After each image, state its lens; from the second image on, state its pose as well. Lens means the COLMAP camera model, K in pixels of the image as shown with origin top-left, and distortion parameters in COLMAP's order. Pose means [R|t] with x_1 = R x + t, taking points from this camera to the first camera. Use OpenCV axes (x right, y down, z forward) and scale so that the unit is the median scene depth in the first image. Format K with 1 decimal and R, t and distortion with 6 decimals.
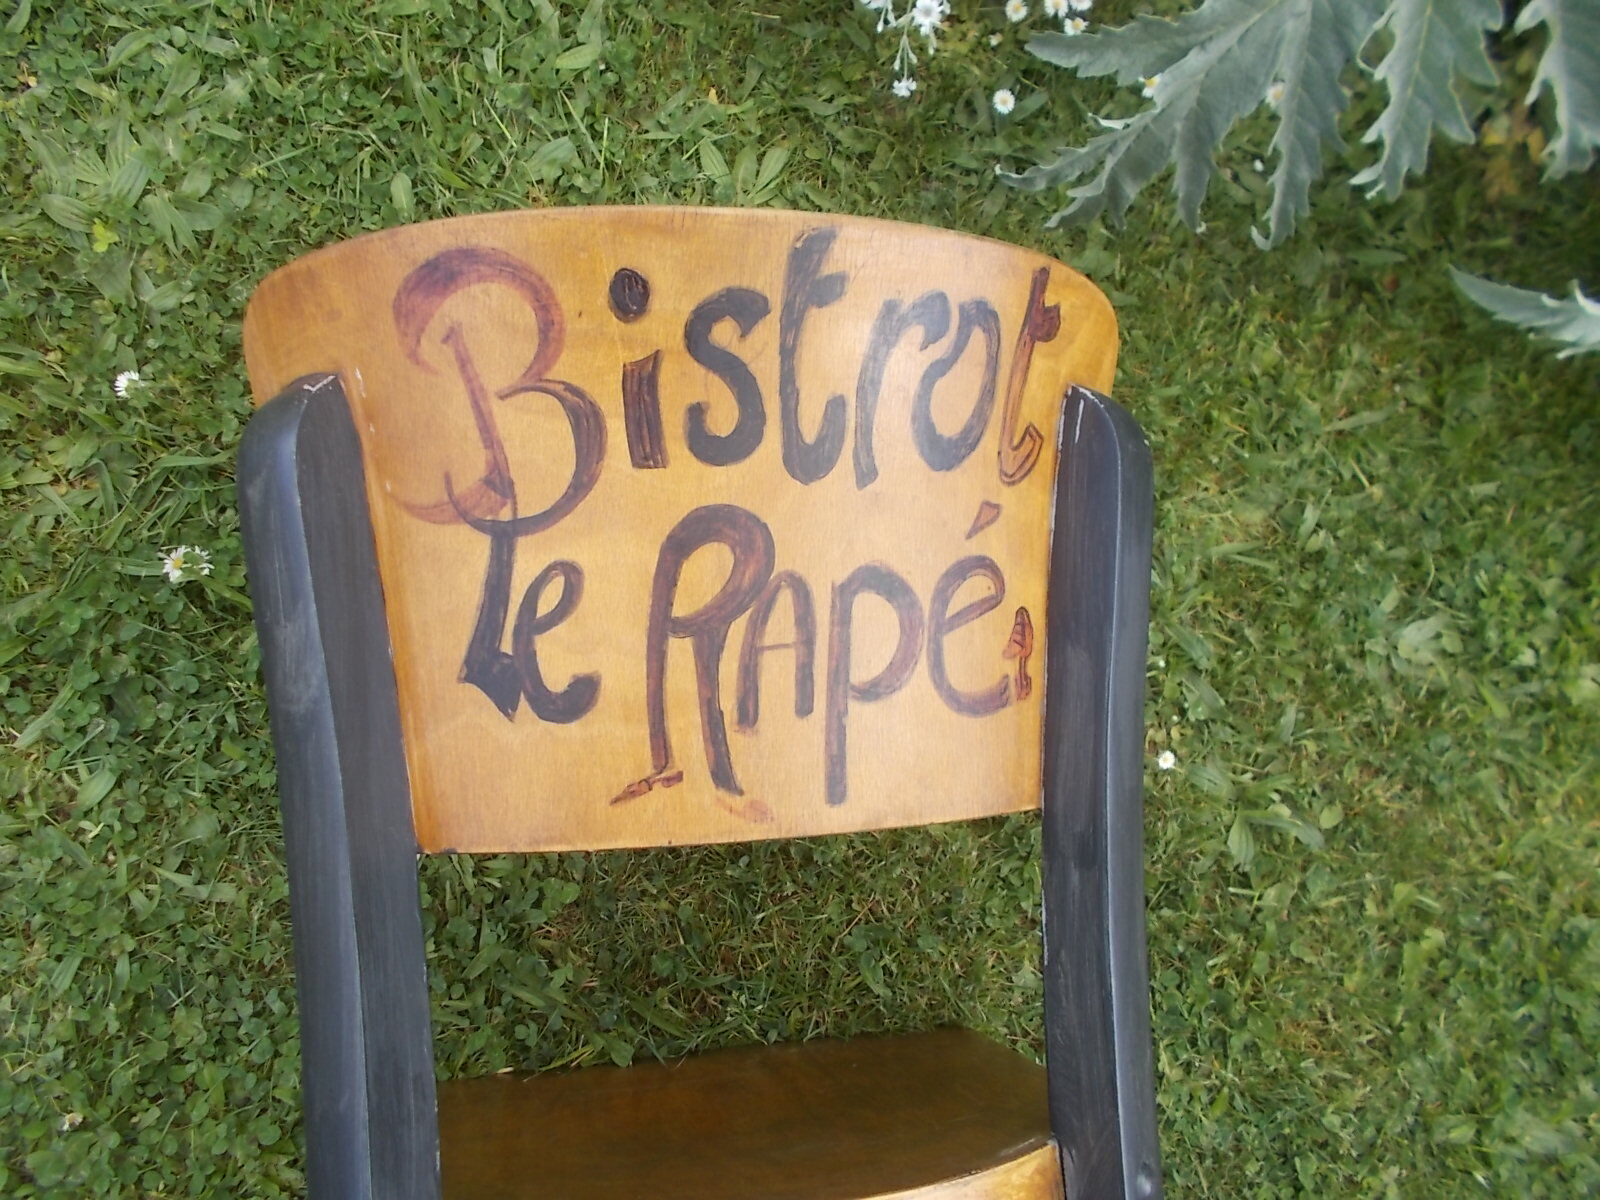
lens RADIAL K [[1194.9, 0, 764.2], [0, 1194.9, 600.6], [0, 0, 1]] dist [0.007269, -0.022951]
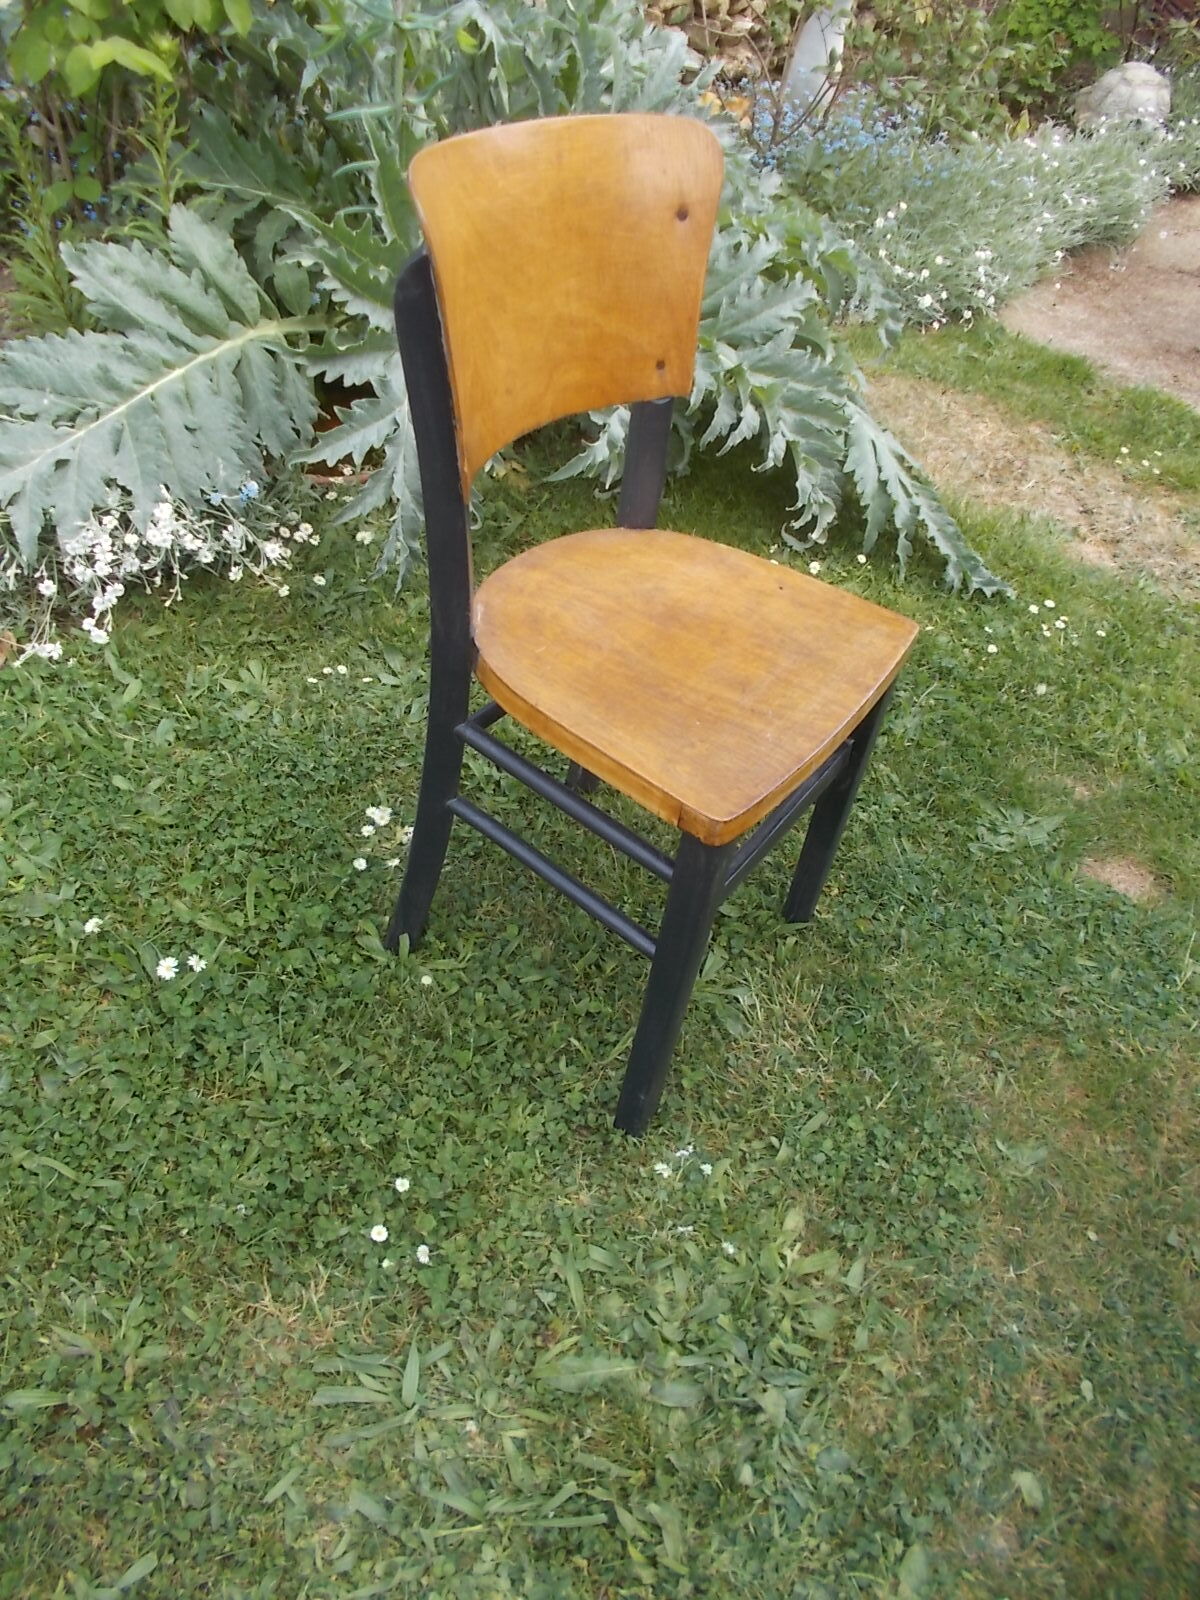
lens RADIAL K [[1194.9, 0, 613.9], [0, 1194.9, 788.9], [0, 0, 1]] dist [0.007269, -0.022951]
pose [[0.589224, -0.638244, 0.495439, -0.723689], [0.783172, 0.601914, -0.156014, 0.464371], [-0.198637, 0.479941, 0.854517, -0.566963]]
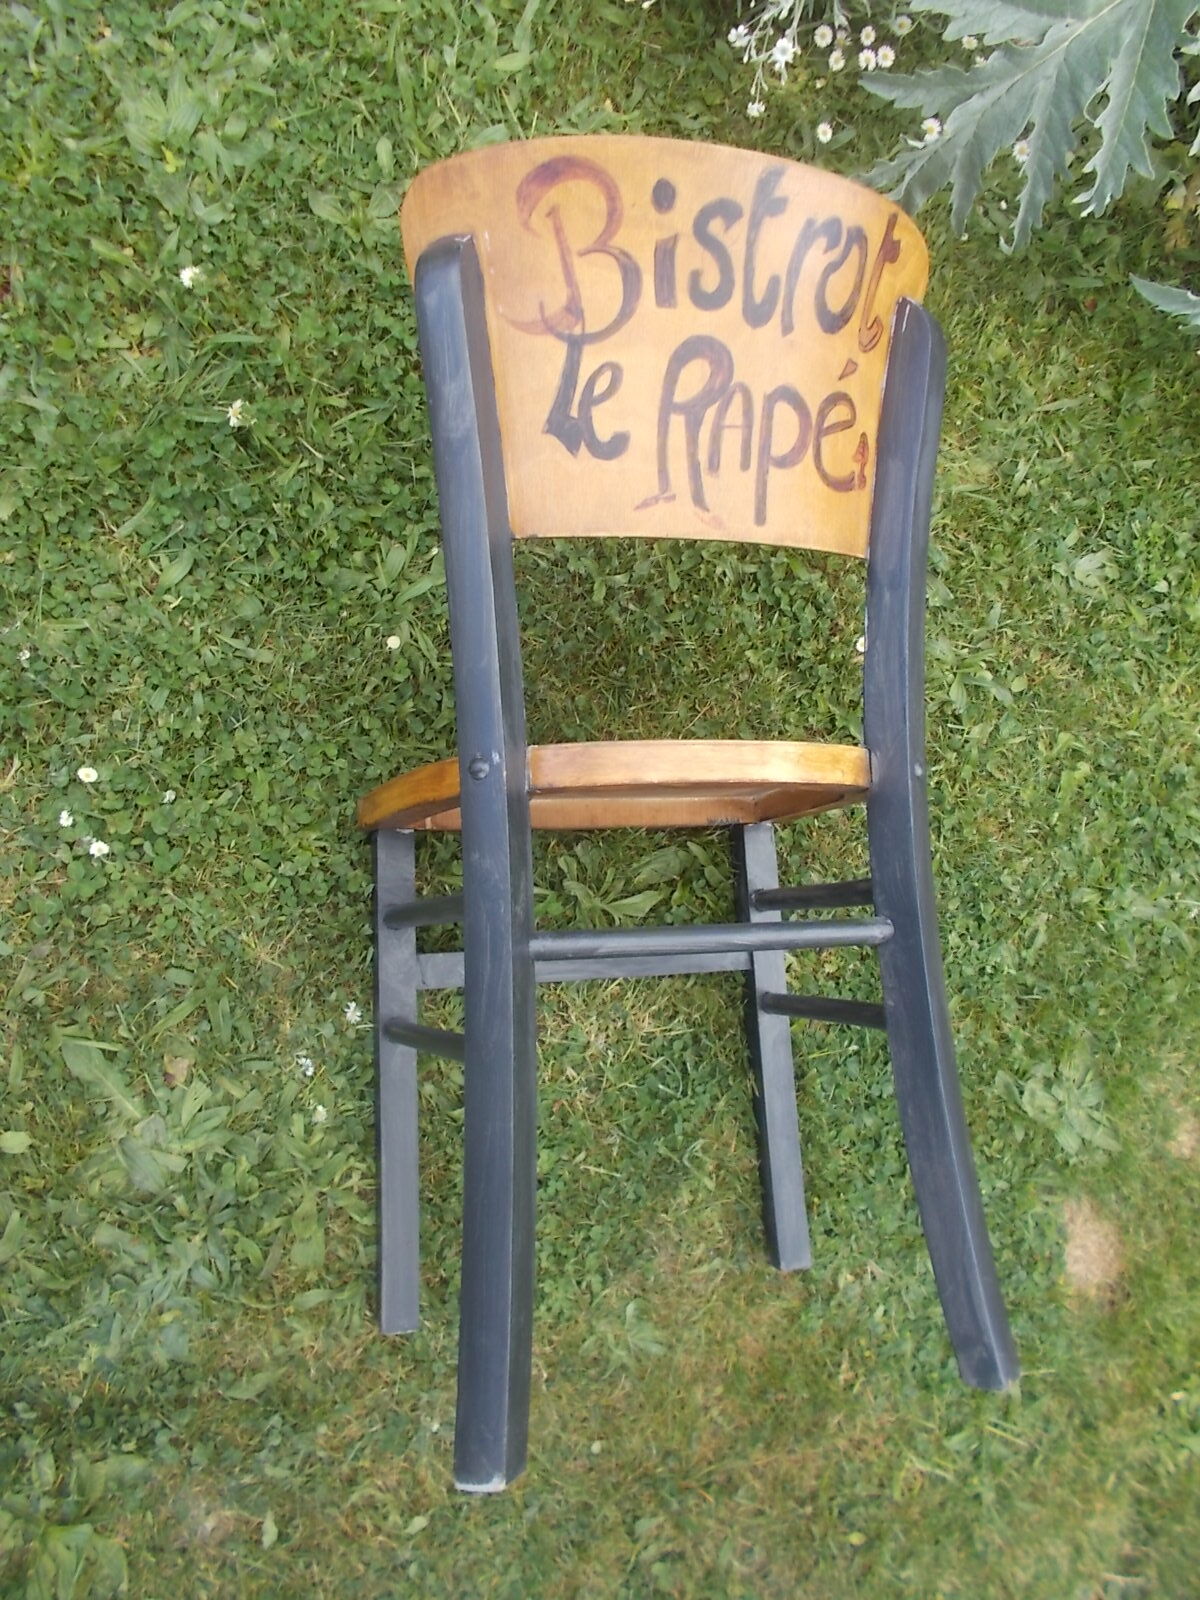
lens RADIAL K [[1194.9, 0, 590.6], [0, 1194.9, 787.0], [0, 0, 1]] dist [0.007269, -0.022951]
pose [[0.992798, 0.039330, 0.113159, -0.196308], [-0.048730, 0.995479, 0.081533, 0.229093], [-0.109441, -0.086460, 0.990226, -0.375904]]
